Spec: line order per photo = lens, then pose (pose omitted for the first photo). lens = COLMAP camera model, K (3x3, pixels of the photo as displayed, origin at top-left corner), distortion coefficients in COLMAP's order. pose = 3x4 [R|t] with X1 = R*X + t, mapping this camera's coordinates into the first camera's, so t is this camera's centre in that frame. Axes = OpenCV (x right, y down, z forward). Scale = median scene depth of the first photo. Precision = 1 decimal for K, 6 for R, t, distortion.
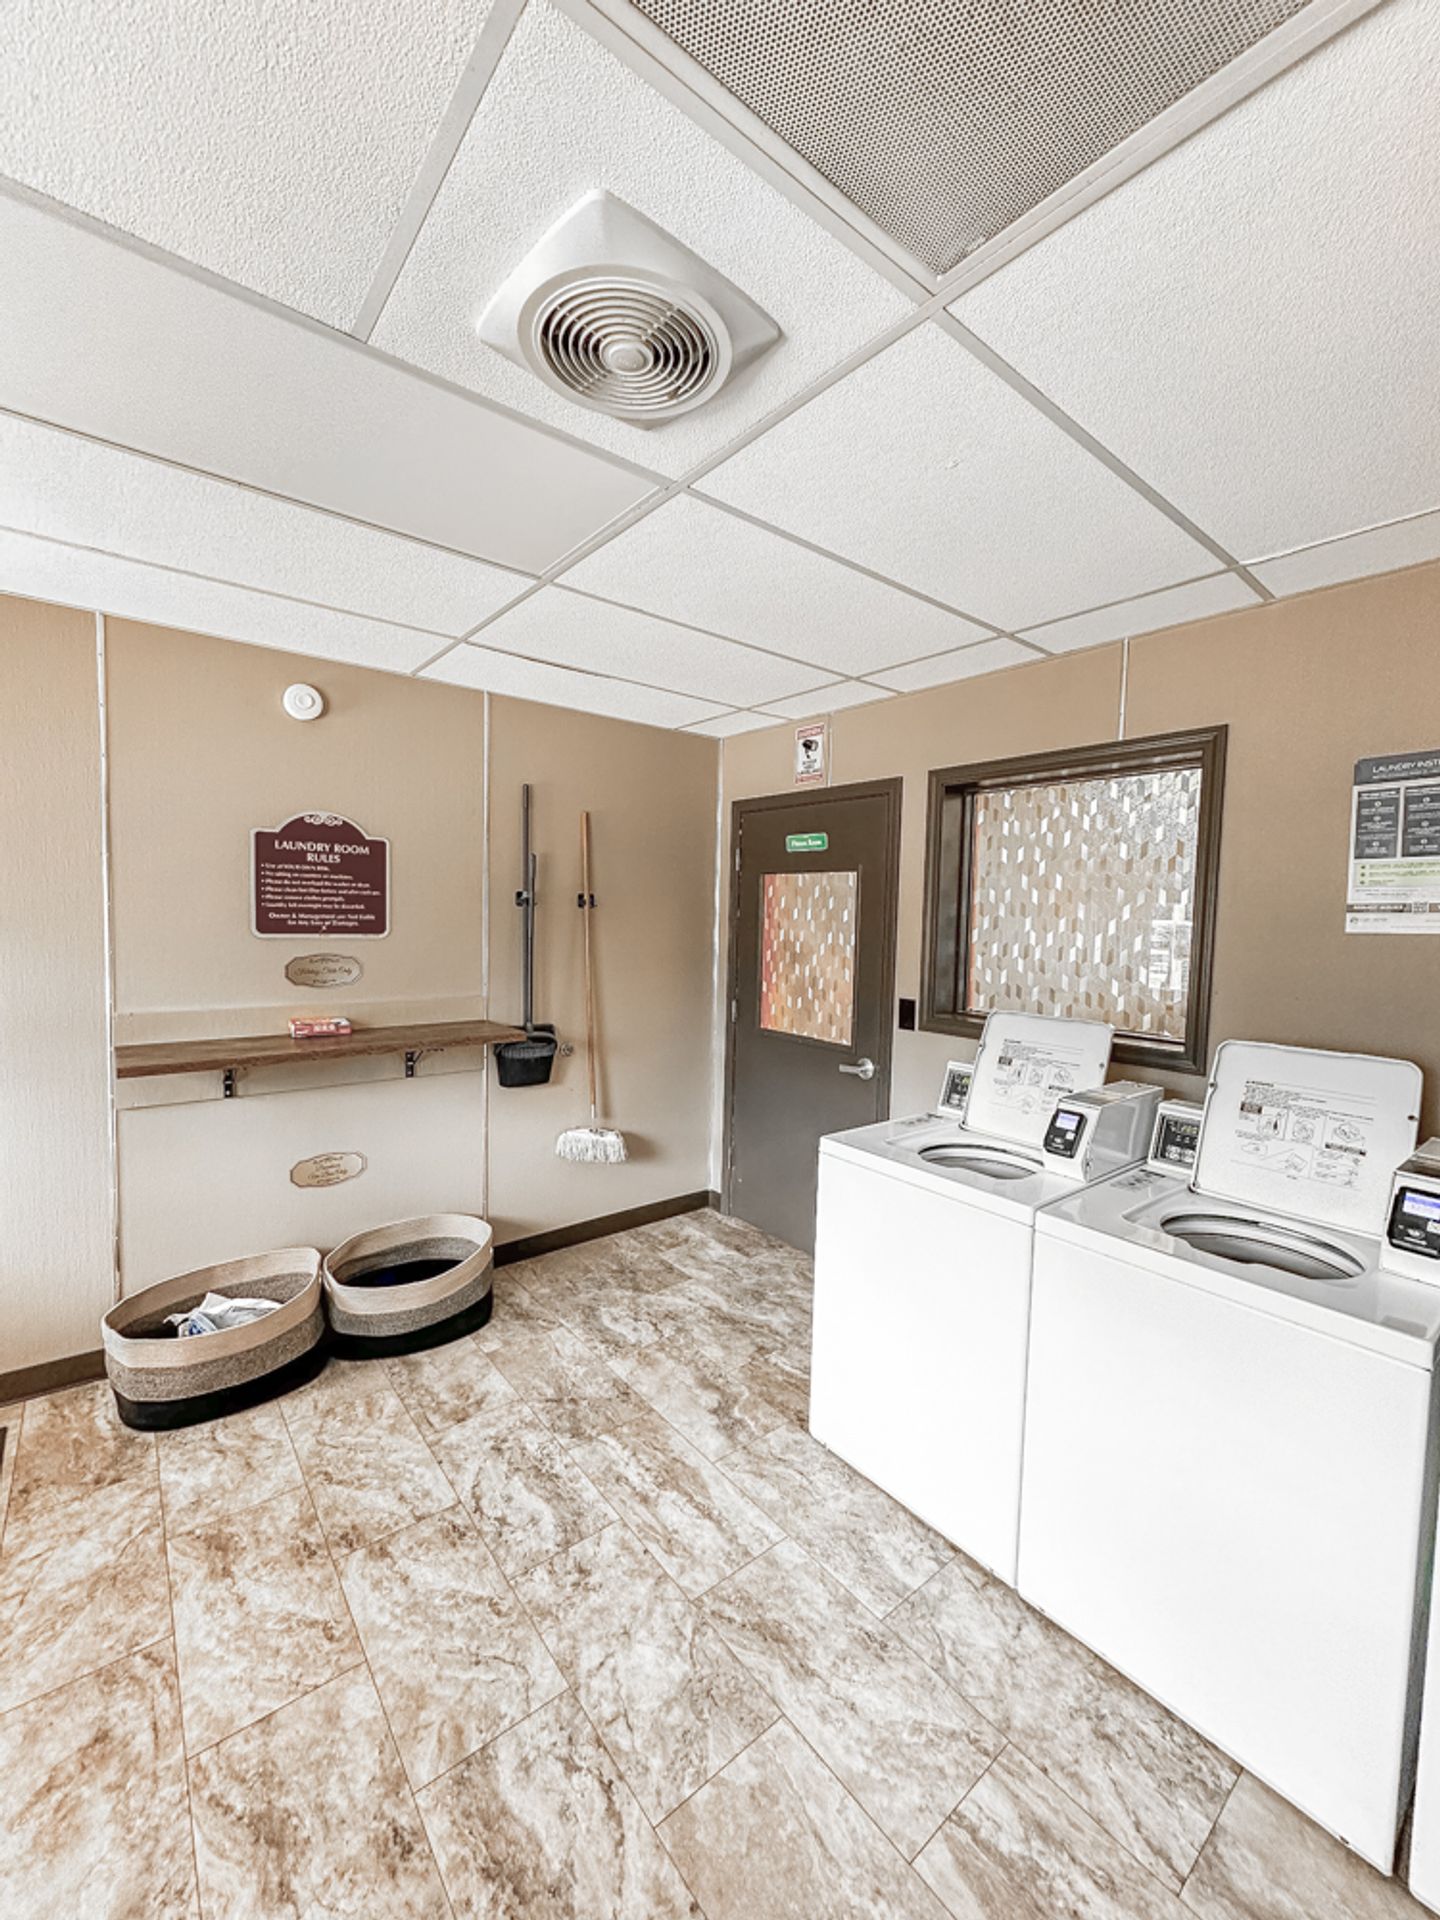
lens RADIAL K [[763.5, 0, 725.9], [0, 763.5, 967.1], [0, 0, 1]] dist [-0.001468, 0.000647]
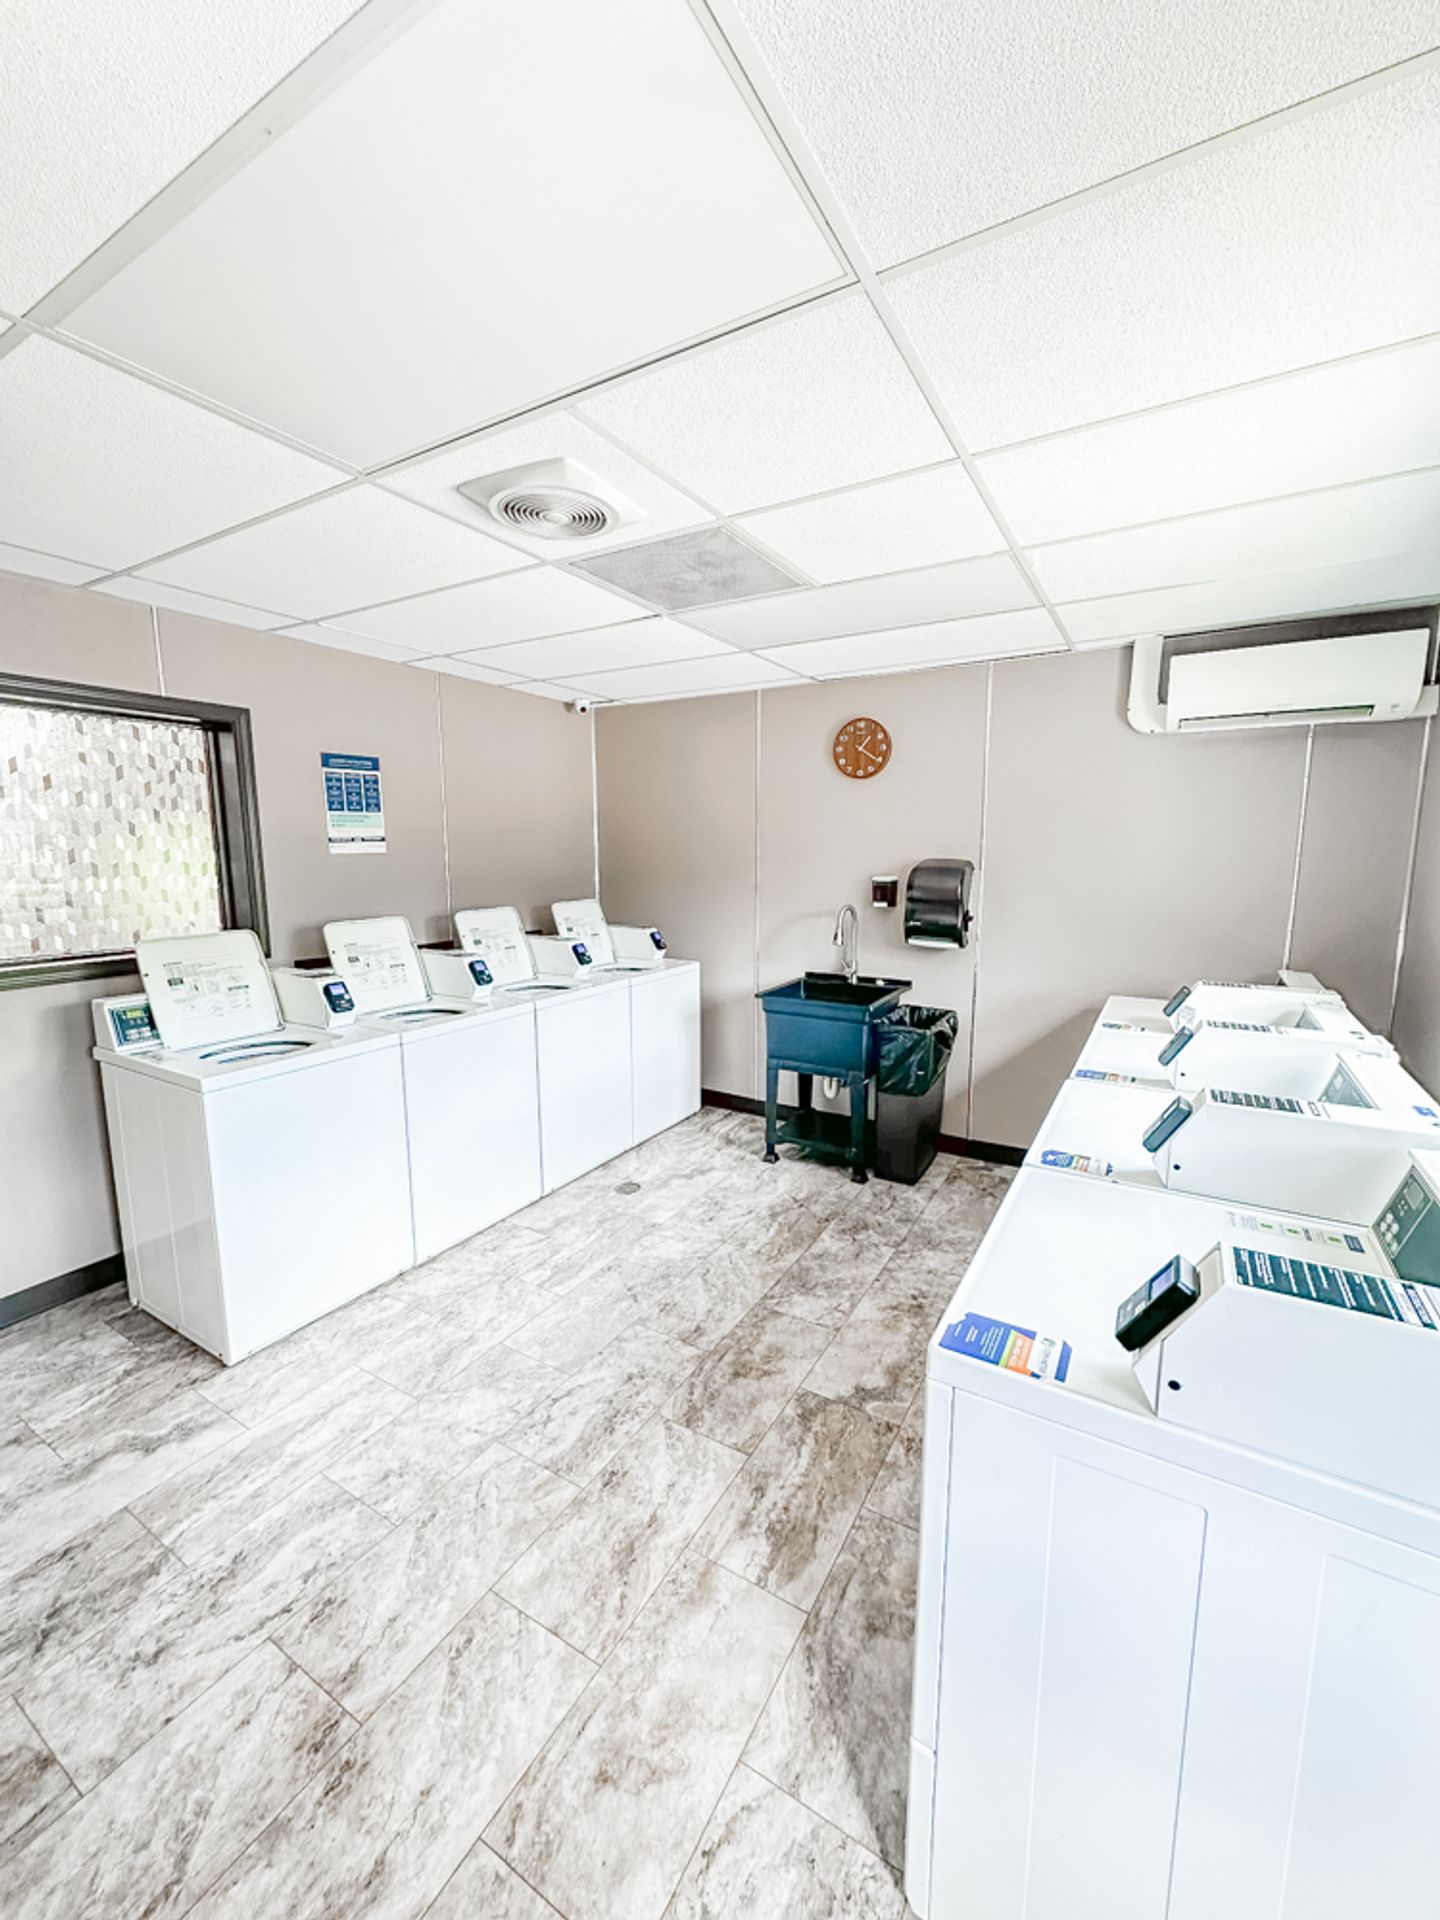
lens RADIAL K [[763.5, 0, 725.4], [0, 763.5, 959.5], [0, 0, 1]] dist [-0.001468, 0.000647]
pose [[-0.350232, -0.159472, 0.922988, -1.541964], [0.056784, 0.979973, 0.190865, -0.120597], [-0.934940, 0.119258, -0.334162, 1.037811]]
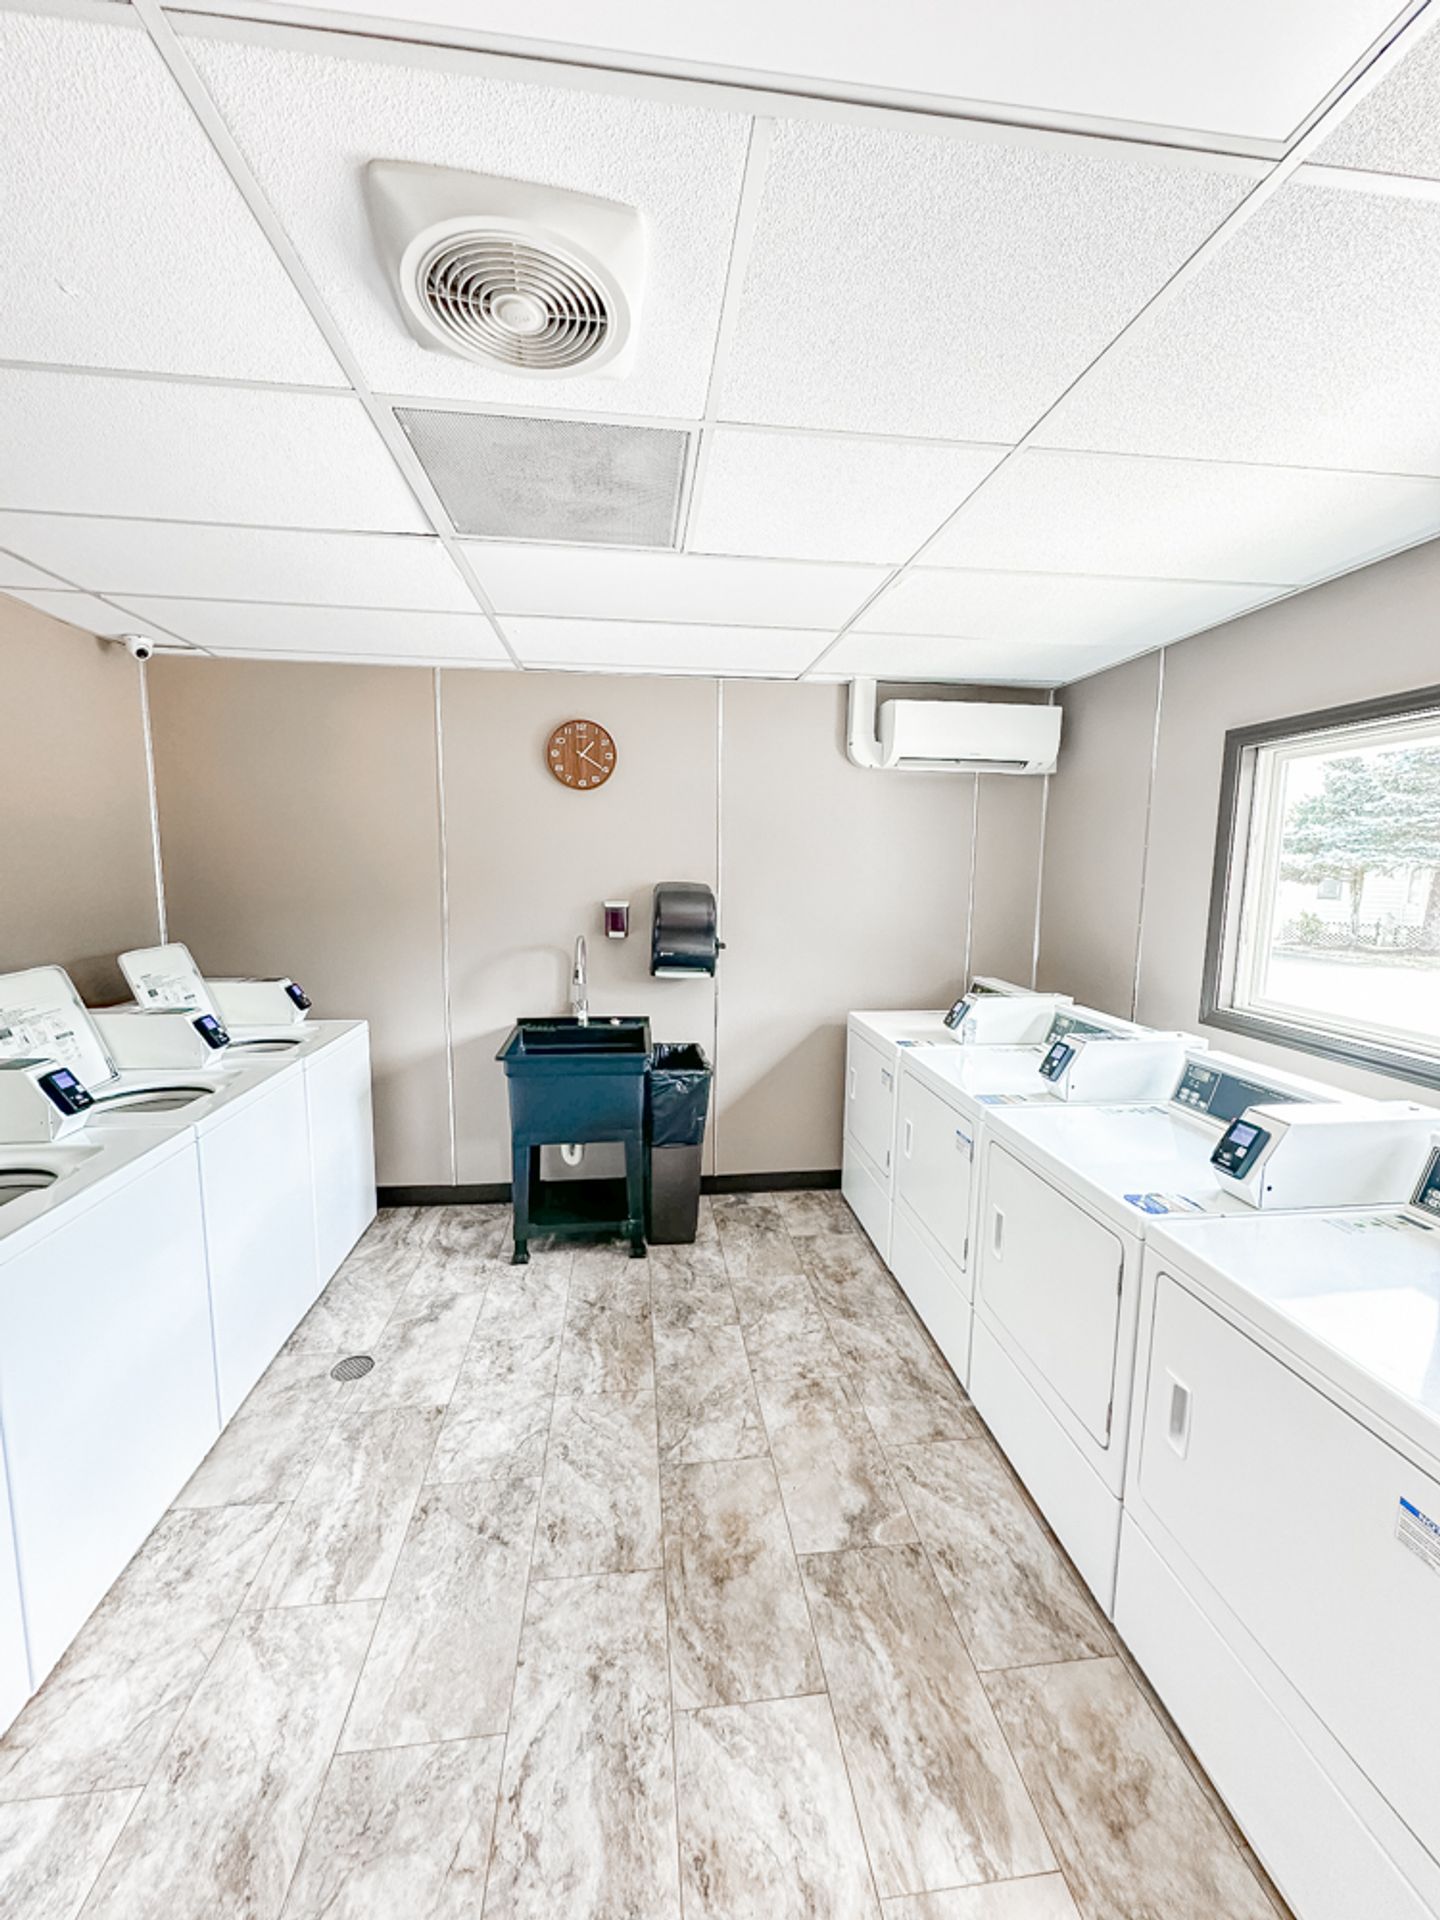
lens RADIAL K [[763.5, 0, 725.0], [0, 763.5, 959.6], [0, 0, 1]] dist [-0.001468, 0.000647]
pose [[-0.847169, -0.100189, 0.521792, -0.740709], [0.003907, 0.980860, 0.194677, -0.148601], [-0.531309, 0.166963, -0.830562, 1.411612]]
